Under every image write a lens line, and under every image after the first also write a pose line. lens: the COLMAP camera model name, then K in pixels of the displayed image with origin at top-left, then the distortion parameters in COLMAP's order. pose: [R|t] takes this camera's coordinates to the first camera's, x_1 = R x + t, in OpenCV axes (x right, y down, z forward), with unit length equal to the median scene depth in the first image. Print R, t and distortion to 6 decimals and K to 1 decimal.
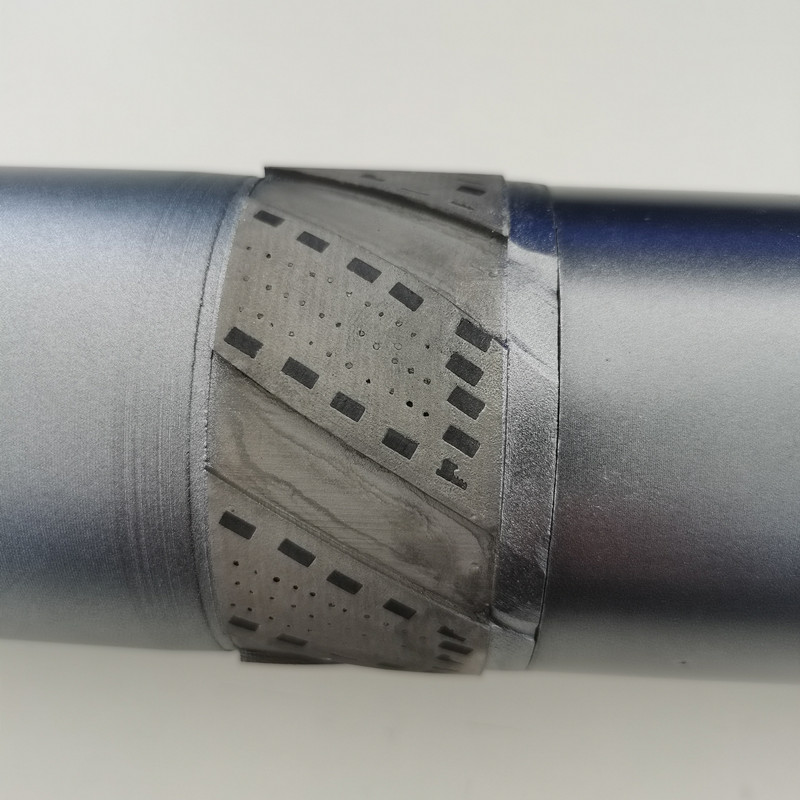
lens RADIAL K [[974.8, 0, 400.0], [0, 974.8, 400.0], [0, 0, 1]] dist [-0.005634, -0.009314]
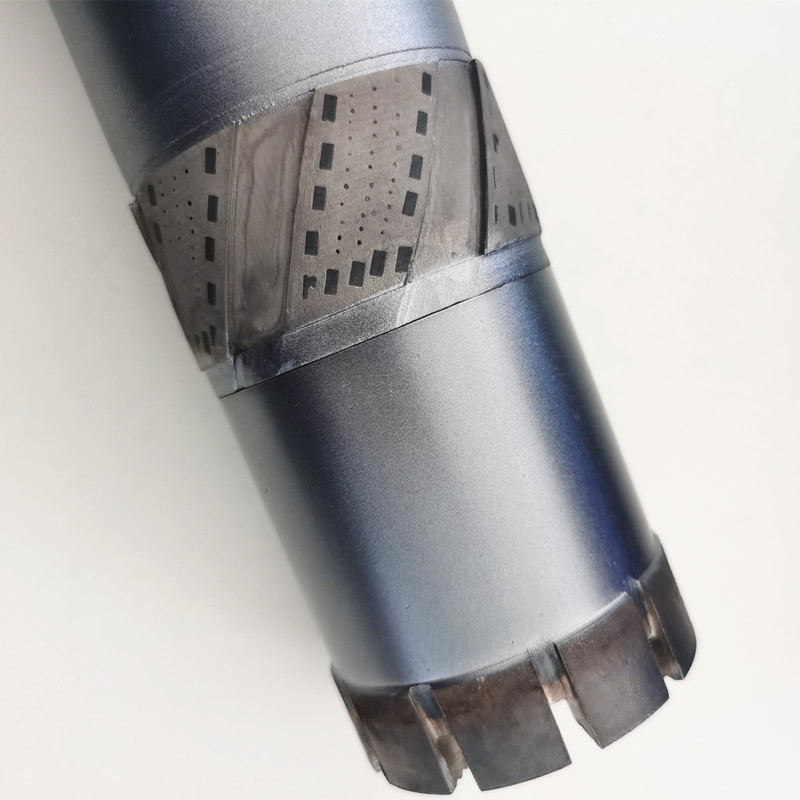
lens RADIAL K [[846.3, 0, 400.0], [0, 846.3, 400.0], [0, 0, 1]] dist [-0.006747, 0.006323]
pose [[0.414064, 0.895504, 0.163164, 0.054393], [-0.910134, 0.404470, 0.089779, -0.087570], [0.014402, -0.185675, 0.982506, -0.247621]]
